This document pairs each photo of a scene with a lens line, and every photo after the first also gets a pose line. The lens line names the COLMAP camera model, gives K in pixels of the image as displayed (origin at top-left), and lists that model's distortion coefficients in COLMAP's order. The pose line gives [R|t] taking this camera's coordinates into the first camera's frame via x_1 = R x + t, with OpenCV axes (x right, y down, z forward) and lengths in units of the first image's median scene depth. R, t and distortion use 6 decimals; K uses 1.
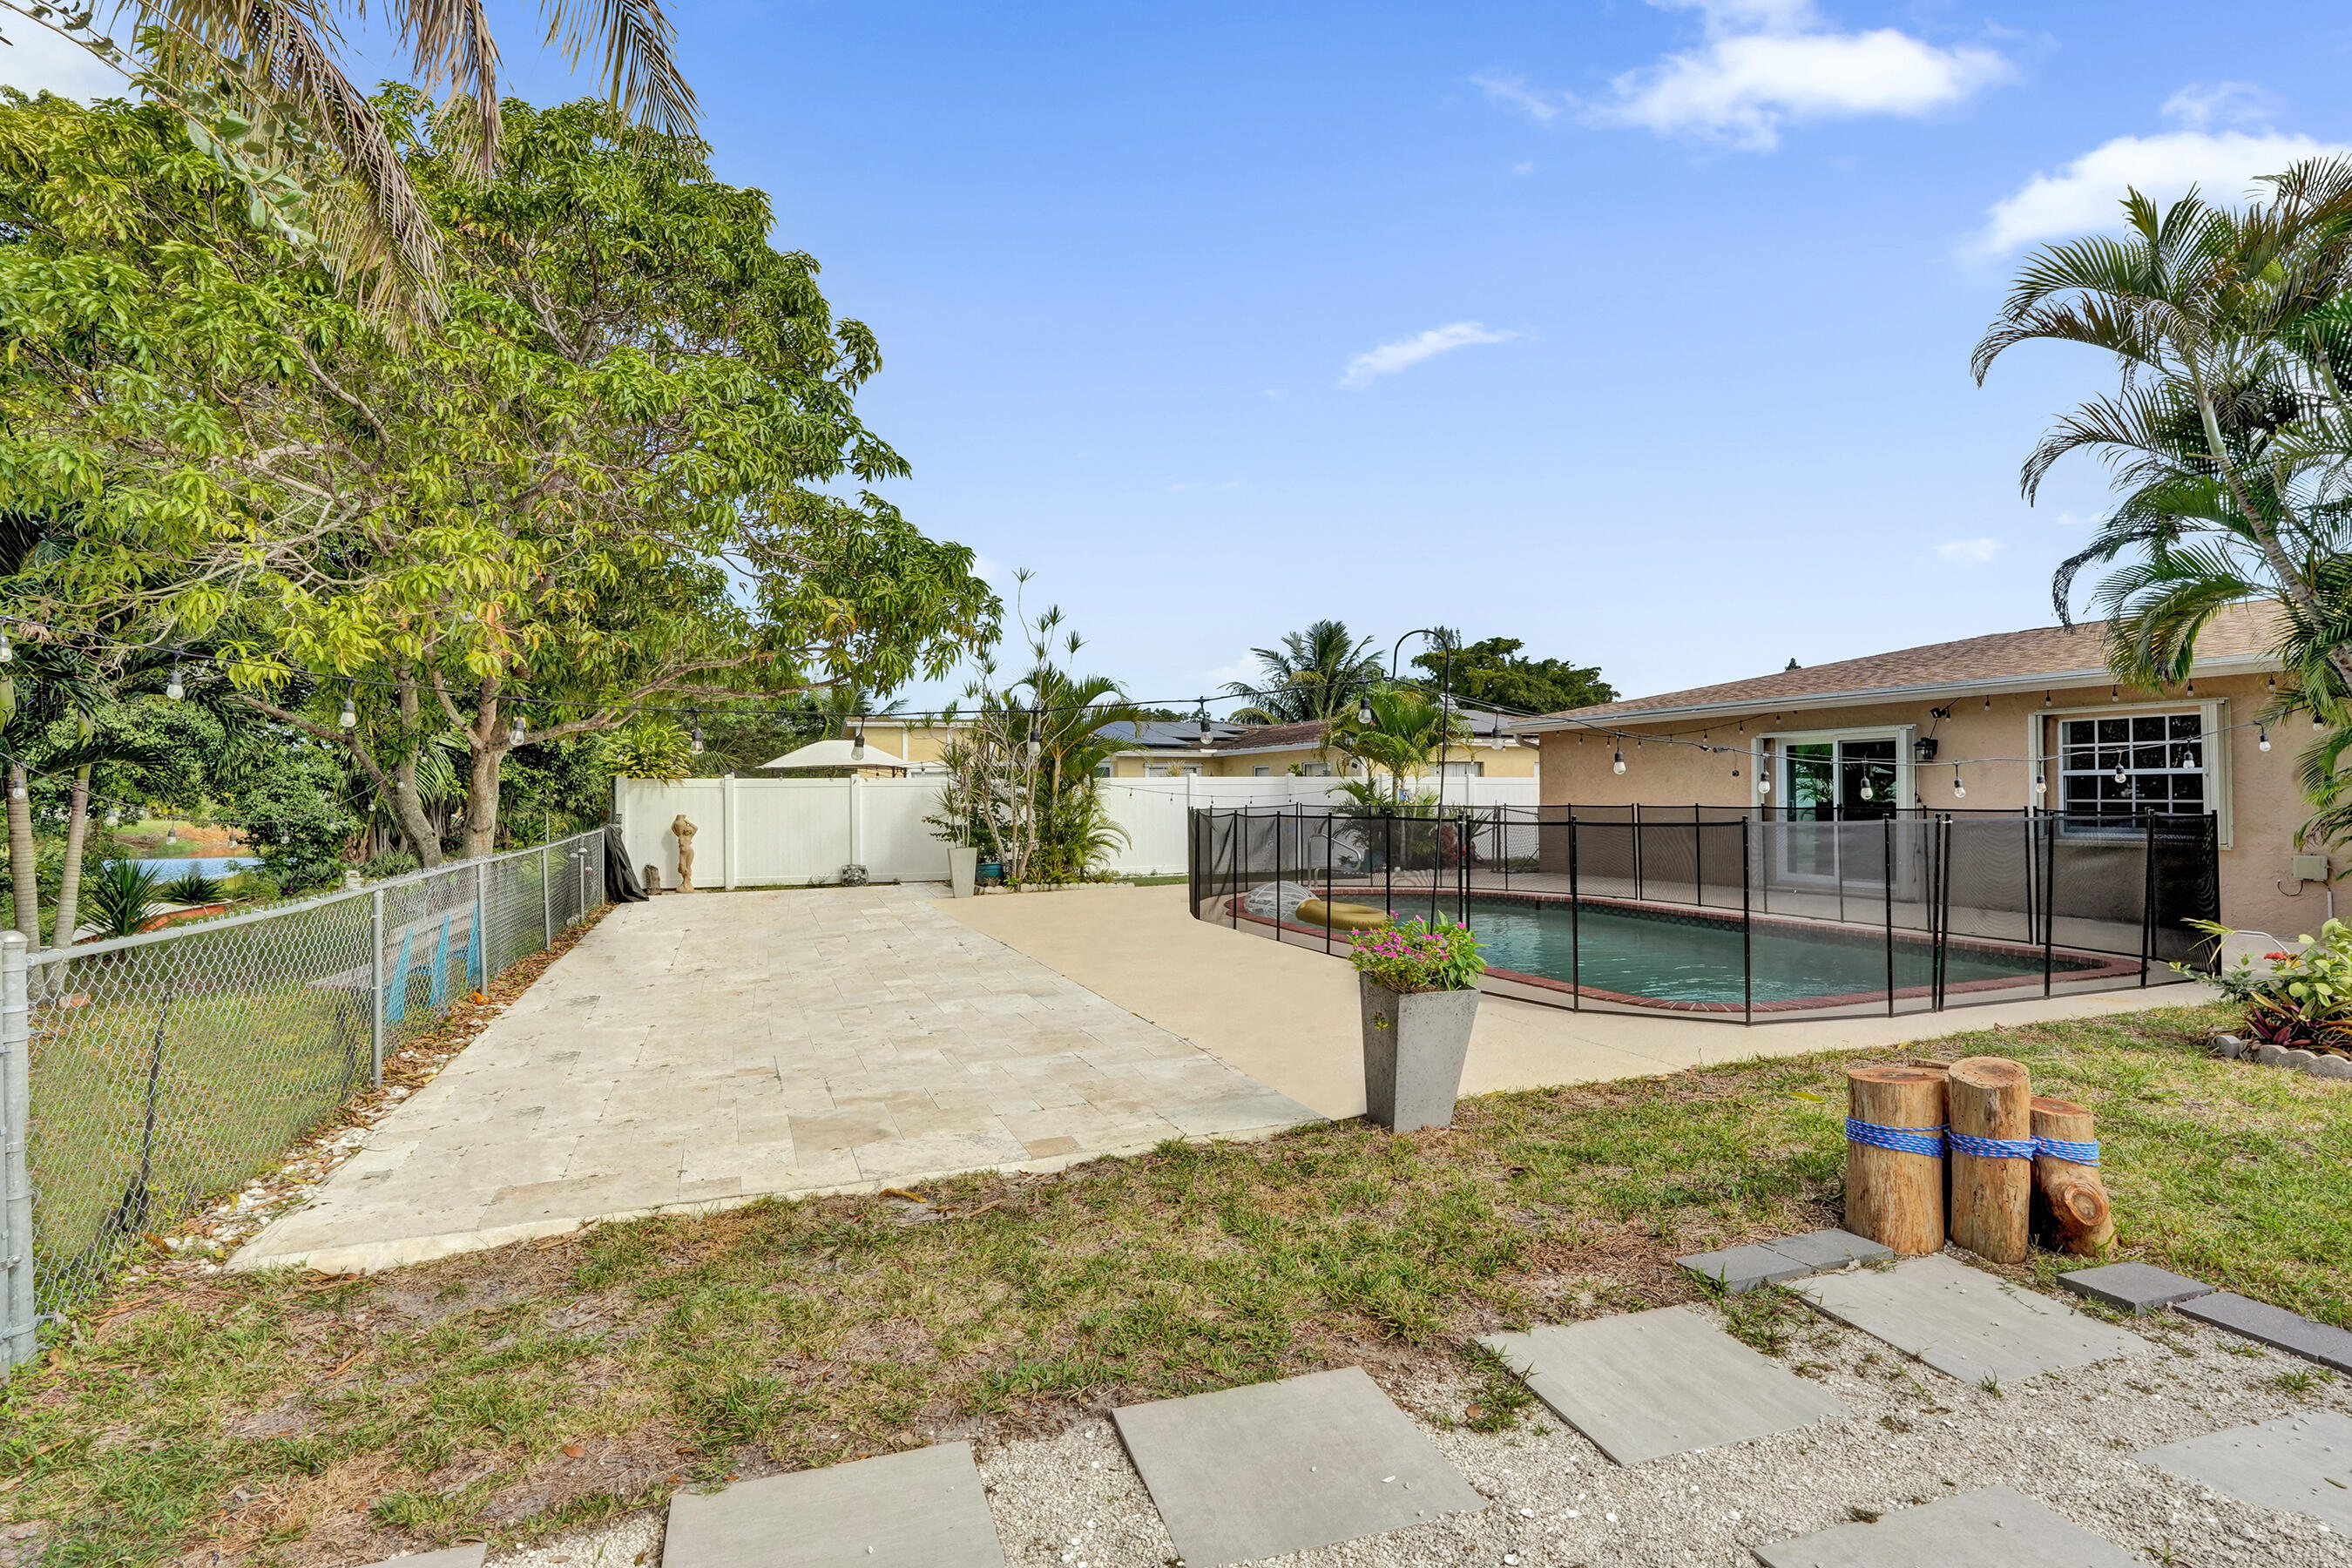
lens RADIAL K [[1242.5, 0, 1179.9], [0, 1242.5, 725.1], [0, 0, 1]] dist [-0.077268, 0.031490]
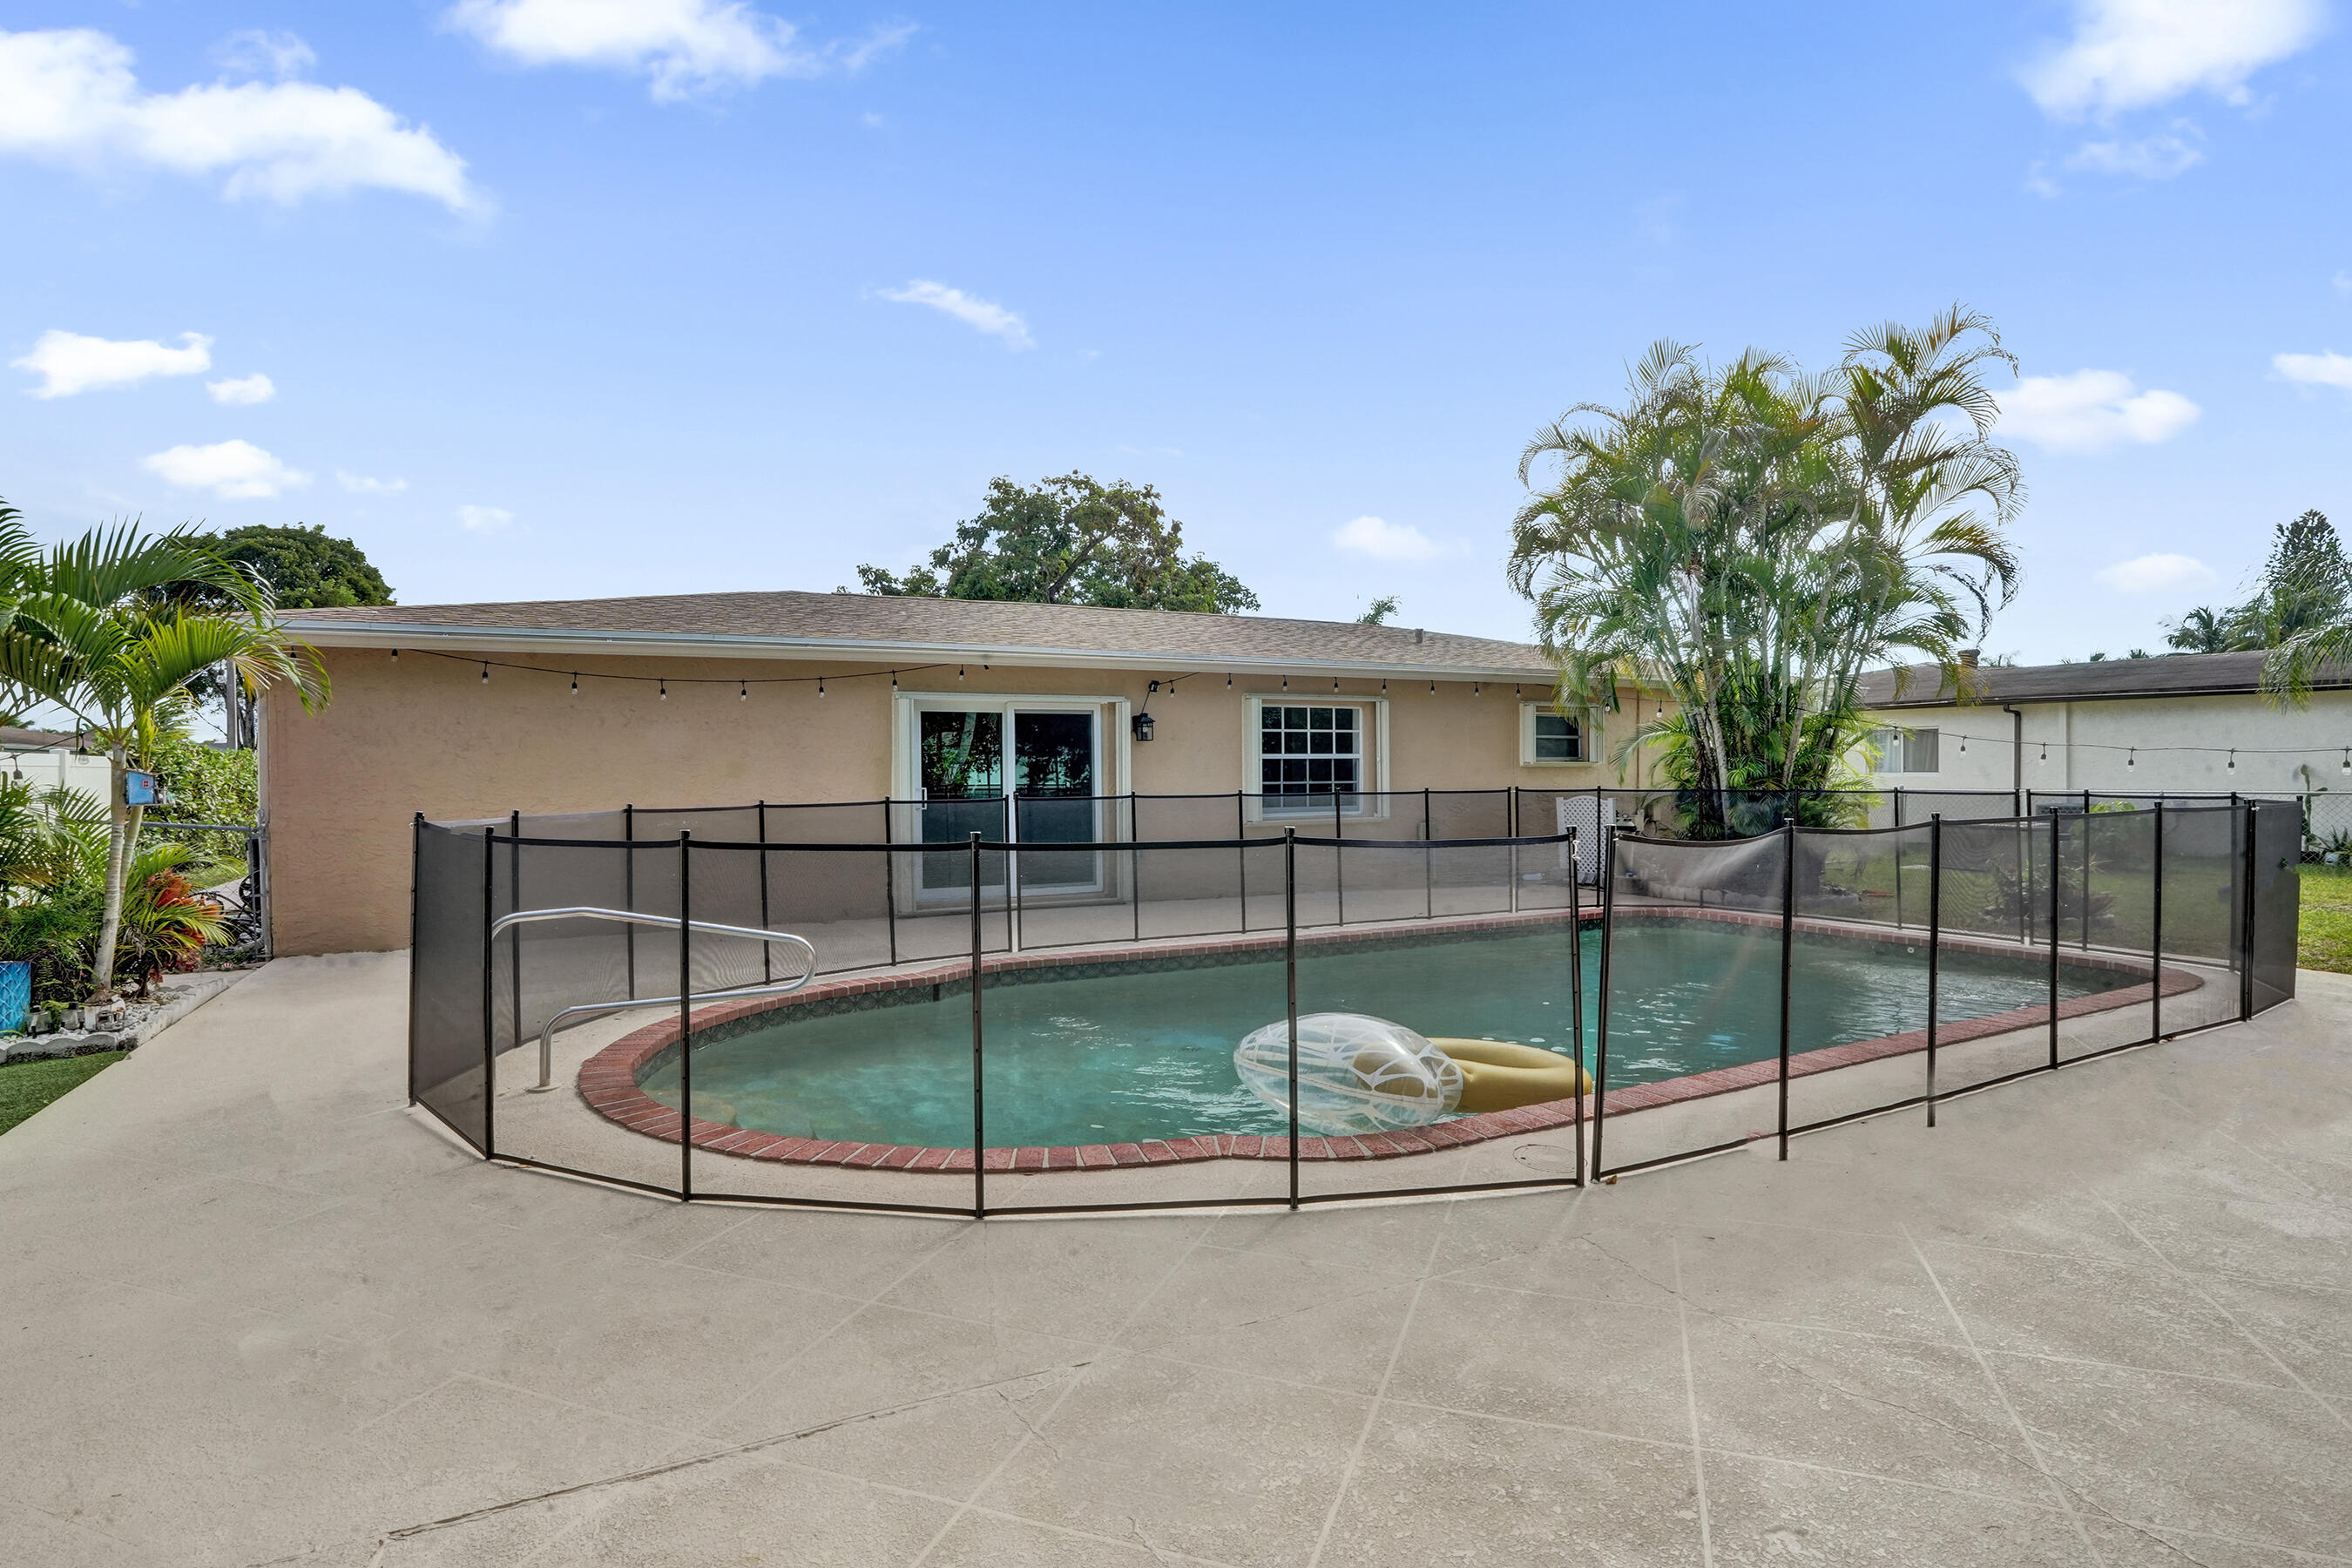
lens RADIAL K [[1220.6, 0, 1192.2], [0, 1220.6, 768.8], [0, 0, 1]] dist [-0.074108, 0.029652]
pose [[-0.147337, 0.007438, 0.989058, -0.575570], [-0.045389, 0.998867, -0.014274, 0.135532], [-0.988044, -0.046996, -0.146832, 2.420424]]
